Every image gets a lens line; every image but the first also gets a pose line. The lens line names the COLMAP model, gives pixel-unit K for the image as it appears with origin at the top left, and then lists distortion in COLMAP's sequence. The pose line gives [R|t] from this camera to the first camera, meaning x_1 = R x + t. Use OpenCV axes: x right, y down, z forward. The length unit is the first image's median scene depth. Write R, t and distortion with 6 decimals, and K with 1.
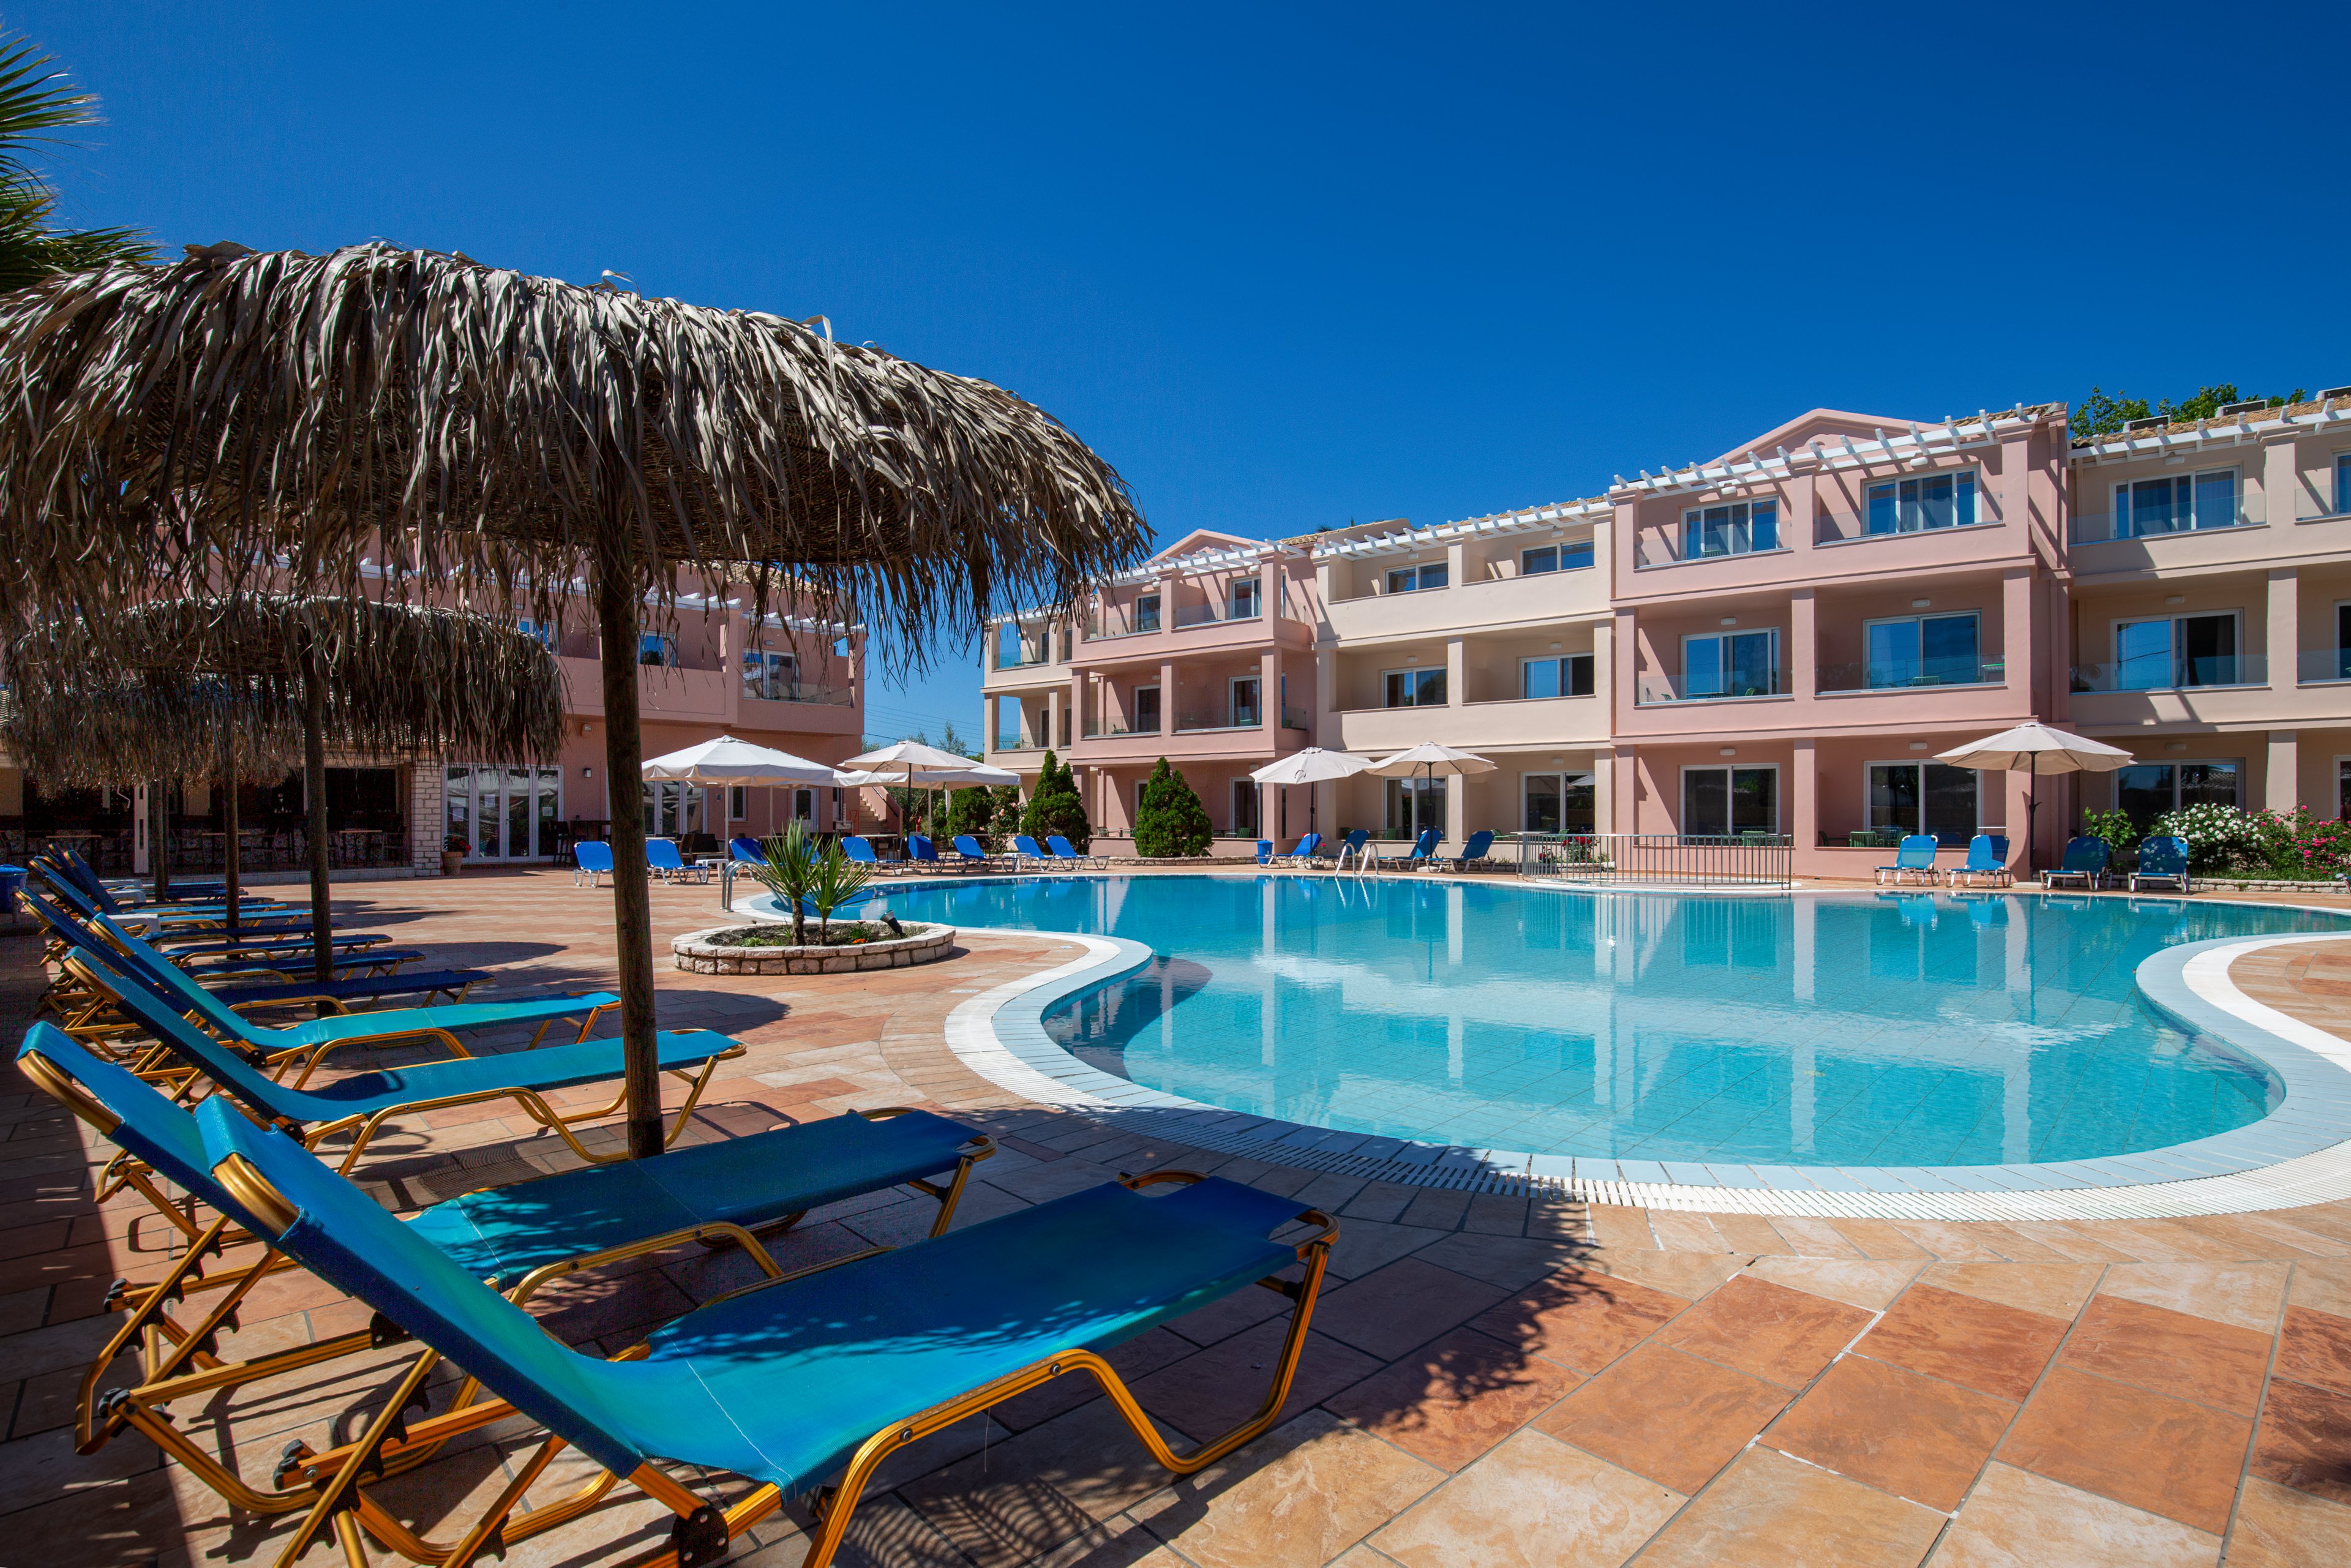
lens RADIAL K [[1219.4, 0, 1175.2], [0, 1219.4, 833.9], [0, 0, 1]] dist [0.000695, -0.000427]
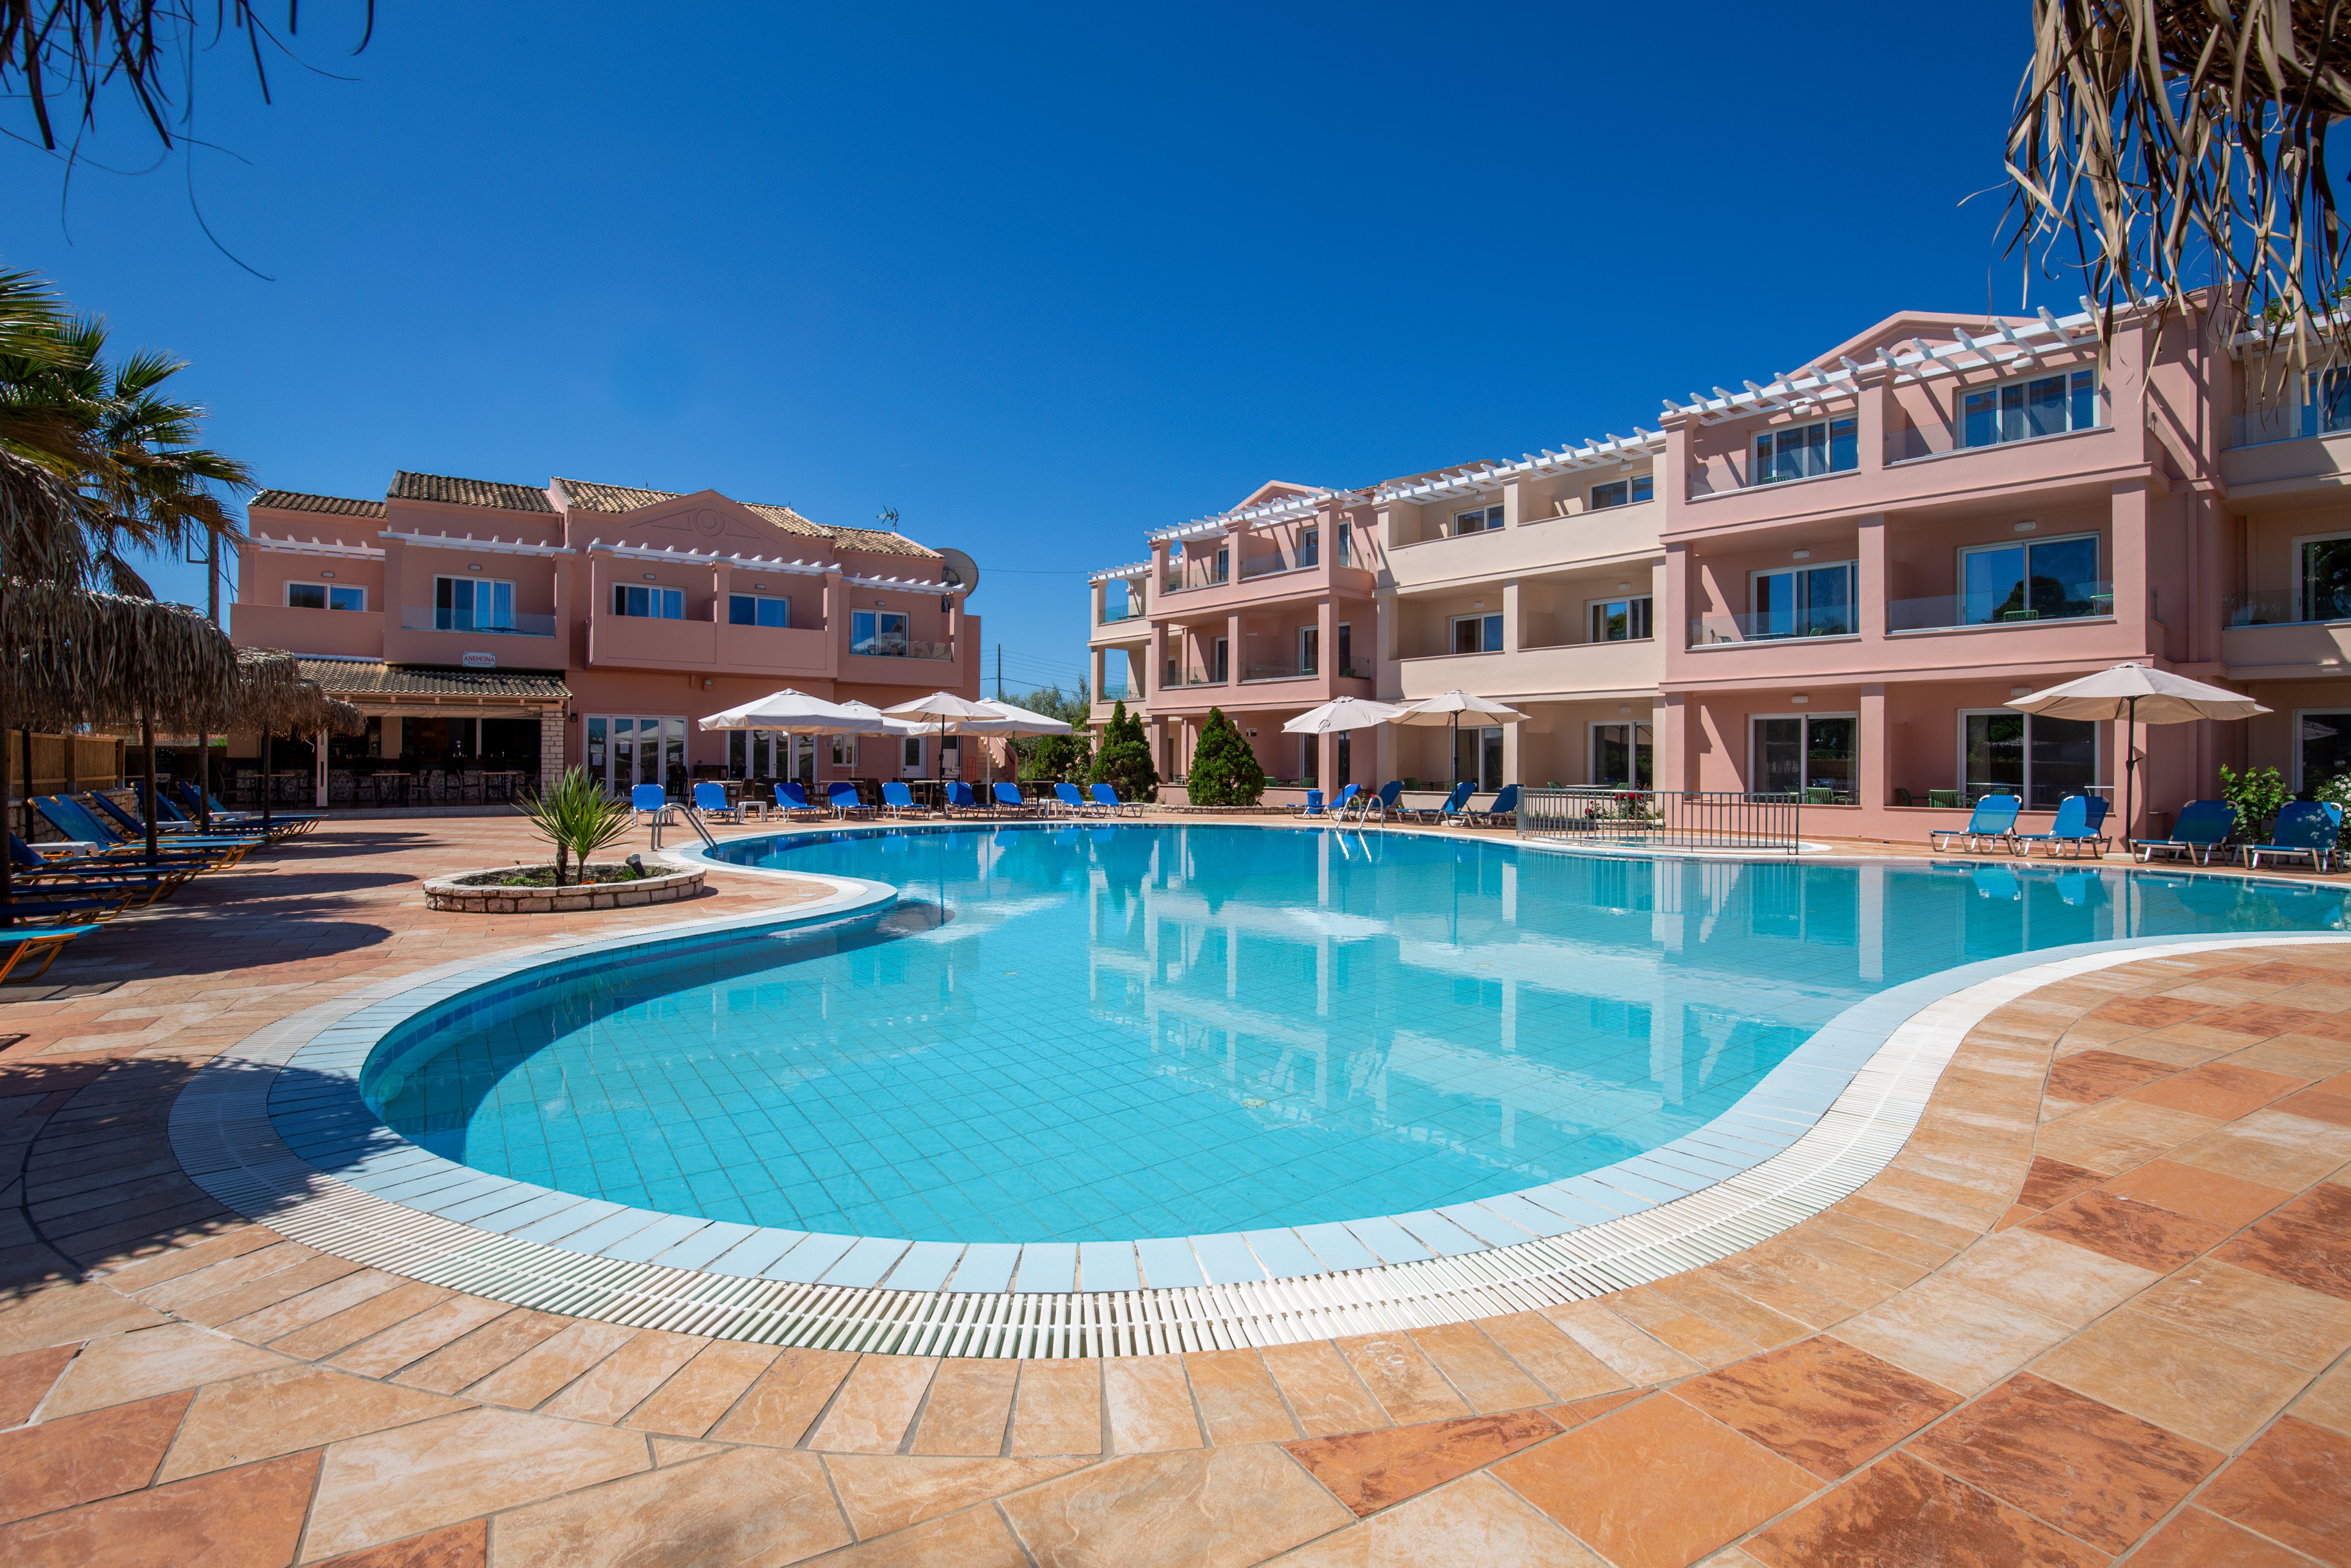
lens RADIAL K [[1163.4, 0, 1172.3], [0, 1163.4, 770.2], [0, 0, 1]] dist [-0.001143, -0.000001]
pose [[0.974123, 0.009357, -0.225823, 0.190965], [-0.011334, 0.999908, -0.007458, -0.003062], [0.225732, 0.009825, 0.974140, 0.057430]]
